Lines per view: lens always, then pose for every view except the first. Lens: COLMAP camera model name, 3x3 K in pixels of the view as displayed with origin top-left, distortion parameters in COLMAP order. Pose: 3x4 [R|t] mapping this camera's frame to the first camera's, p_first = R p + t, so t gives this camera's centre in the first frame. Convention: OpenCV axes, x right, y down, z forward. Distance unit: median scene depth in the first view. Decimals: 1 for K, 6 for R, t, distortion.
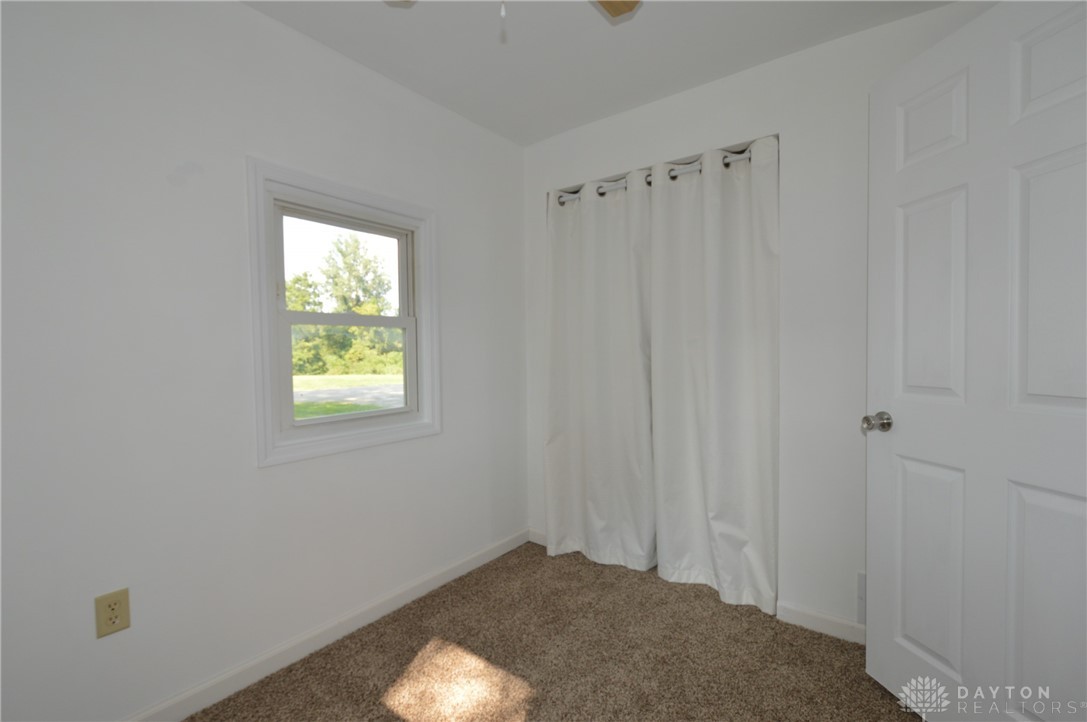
lens RADIAL K [[481.7, 0, 534.3], [0, 481.7, 364.4], [0, 0, 1]] dist [0.001937, -0.010073]
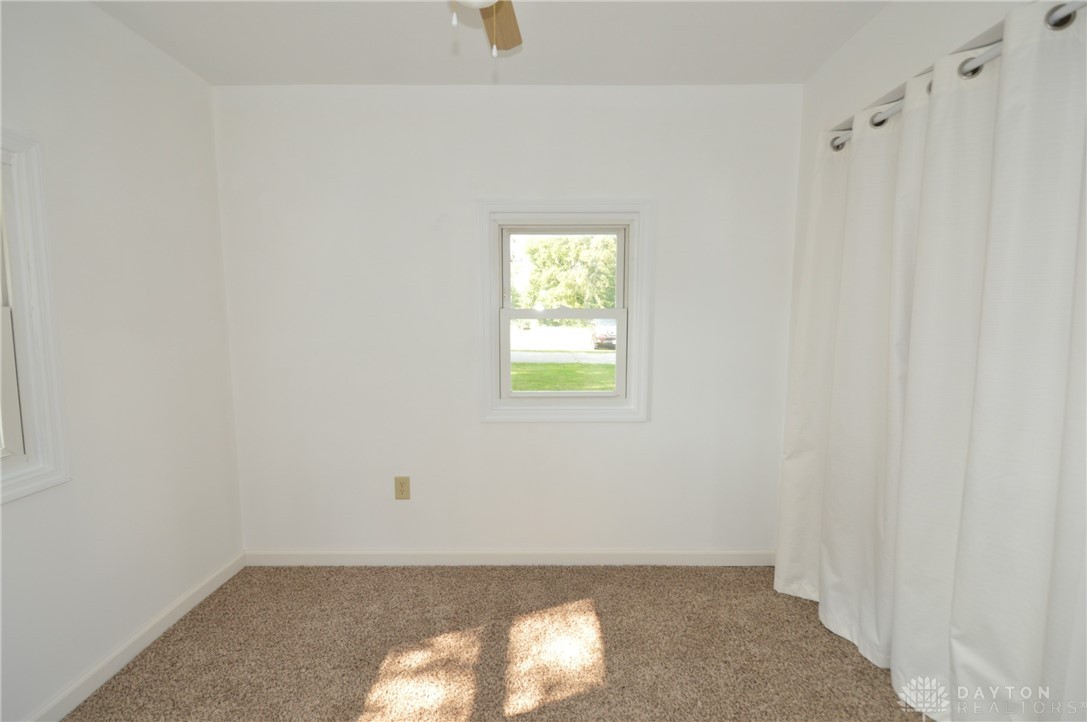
lens RADIAL K [[481.7, 0, 534.3], [0, 481.7, 364.4], [0, 0, 1]] dist [0.001937, -0.010073]
pose [[0.602322, 0.088486, -0.793334, 0.472924], [-0.029532, 0.995627, 0.088627, -0.063207], [0.797707, -0.029954, 0.602301, 0.202955]]
